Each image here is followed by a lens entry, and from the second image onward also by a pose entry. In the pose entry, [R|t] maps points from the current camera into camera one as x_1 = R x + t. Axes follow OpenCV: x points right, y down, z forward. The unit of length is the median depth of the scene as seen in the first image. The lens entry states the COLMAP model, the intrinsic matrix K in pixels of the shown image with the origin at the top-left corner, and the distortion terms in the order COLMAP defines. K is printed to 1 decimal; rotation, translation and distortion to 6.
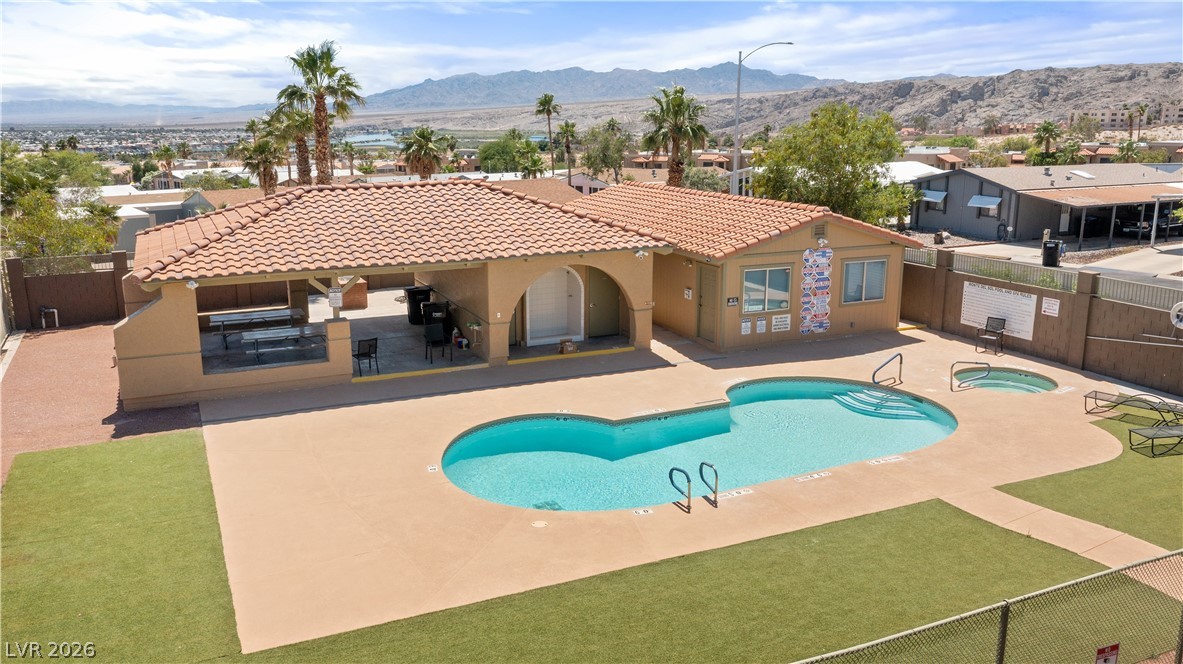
lens RADIAL K [[933.5, 0, 594.3], [0, 933.5, 330.3], [0, 0, 1]] dist [-0.020417, 0.003880]
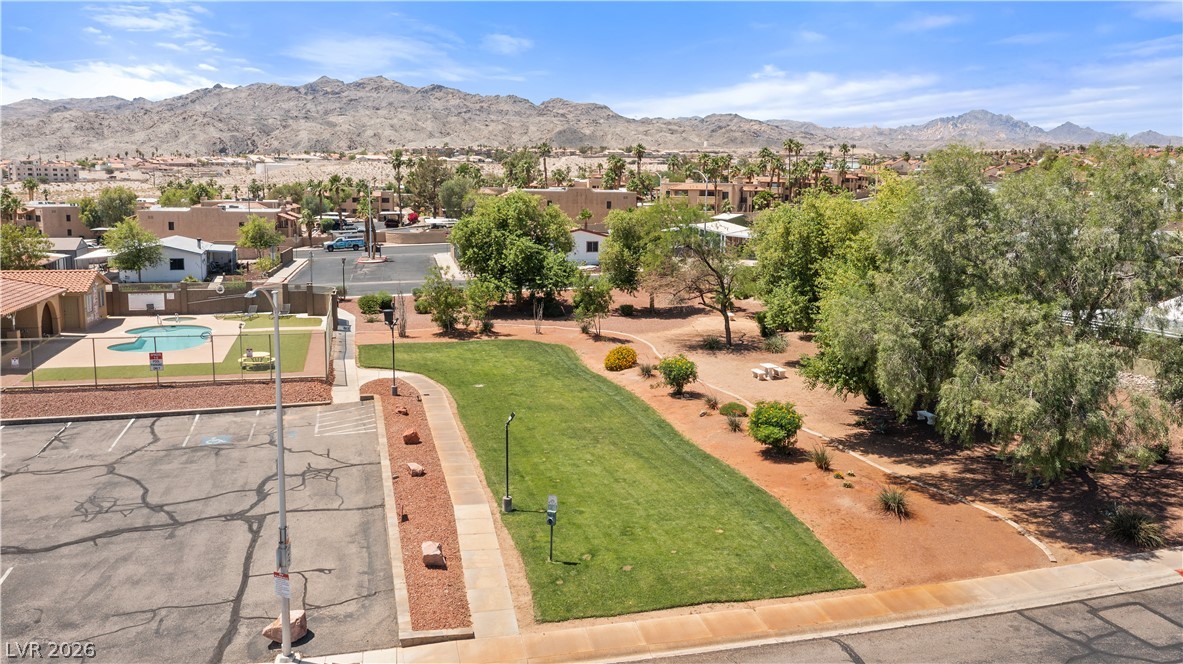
lens RADIAL K [[933.5, 0, 590.0], [0, 933.5, 335.1], [0, 0, 1]] dist [-0.020417, 0.003880]
pose [[0.163028, -0.151861, 0.974864, -1.981421], [0.207256, 0.971308, 0.116647, 0.023742], [-0.964607, 0.183029, 0.189824, -0.727242]]
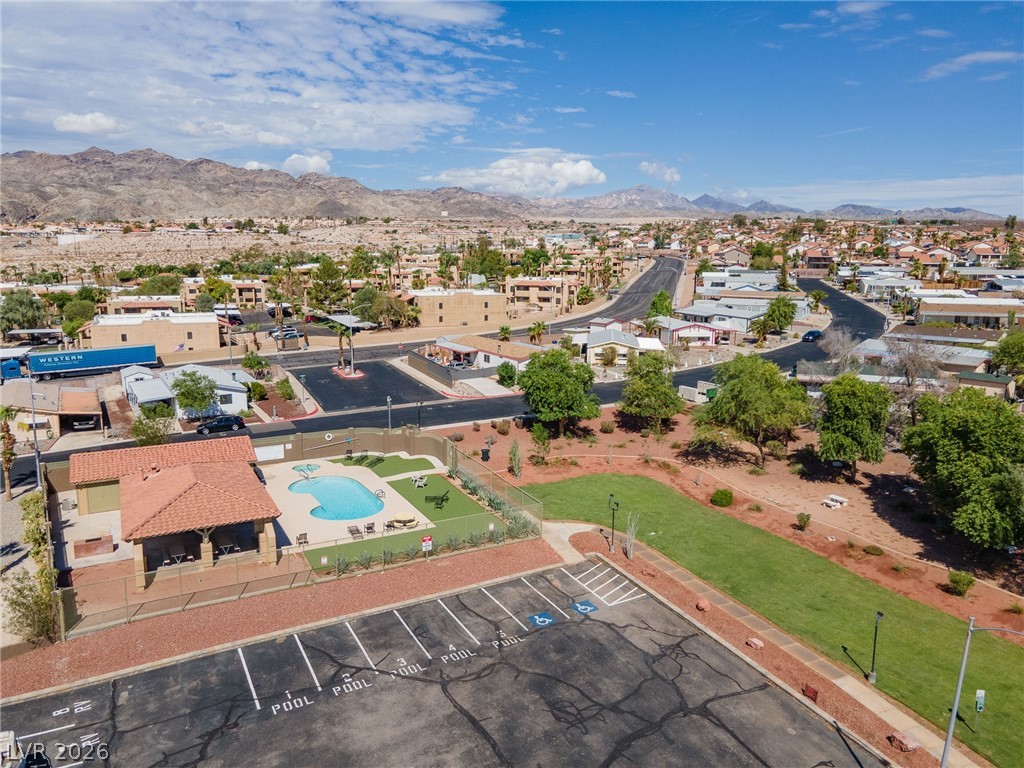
lens RADIAL K [[744.9, 0, 512.6], [0, 744.9, 384.5], [0, 0, 1]] dist [0.047655, 0.002758]
pose [[-0.057245, -0.179650, 0.982064, -2.059779], [0.216171, 0.958110, 0.187869, -0.543720], [-0.974676, 0.223048, -0.016012, 0.181054]]
